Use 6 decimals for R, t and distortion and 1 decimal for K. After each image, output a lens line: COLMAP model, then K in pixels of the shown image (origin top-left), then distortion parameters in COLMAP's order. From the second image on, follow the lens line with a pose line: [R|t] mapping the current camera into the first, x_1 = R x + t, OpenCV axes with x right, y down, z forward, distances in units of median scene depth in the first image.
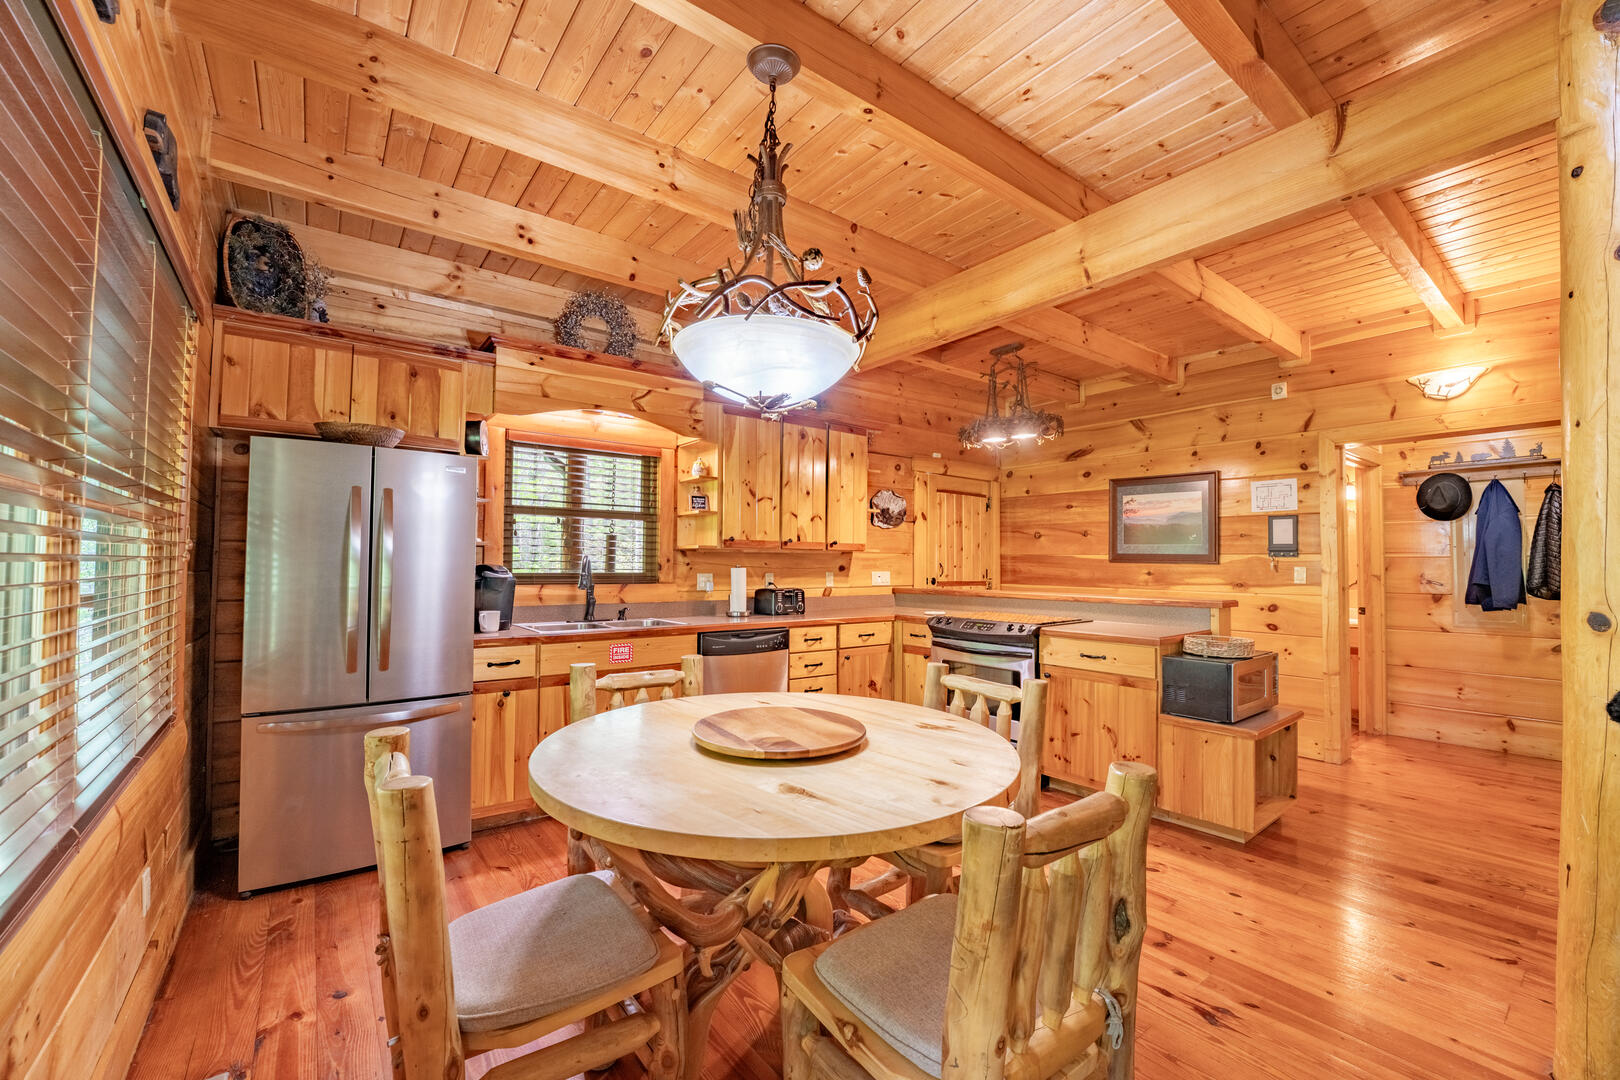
lens RADIAL K [[654.4, 0, 810.0], [0, 654.4, 540.0], [0, 0, 1]] dist [-0.029147, -0.000054]
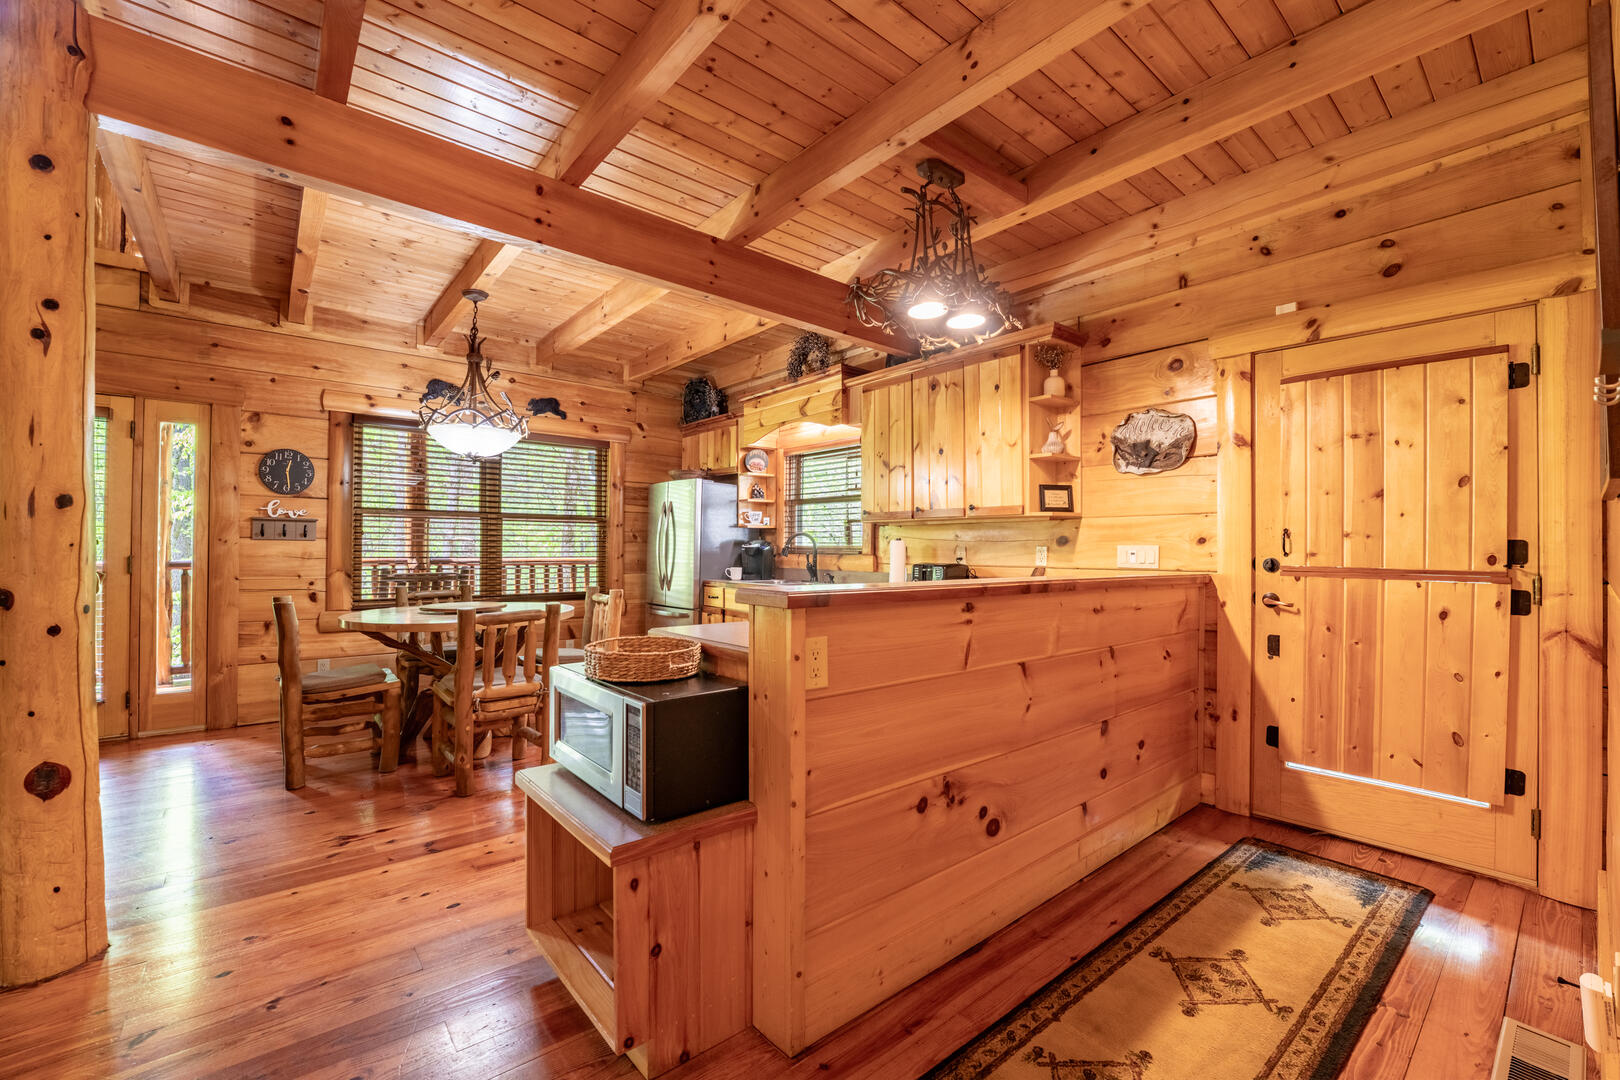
lens RADIAL K [[667.0, 0, 810.0], [0, 667.0, 540.0], [0, 0, 1]] dist [-0.022384, -0.000073]
pose [[0.043665, -0.017730, -0.998889, 0.830791], [0.027872, 0.999475, -0.016522, 0.051766], [0.998657, -0.027119, 0.044136, 0.768395]]
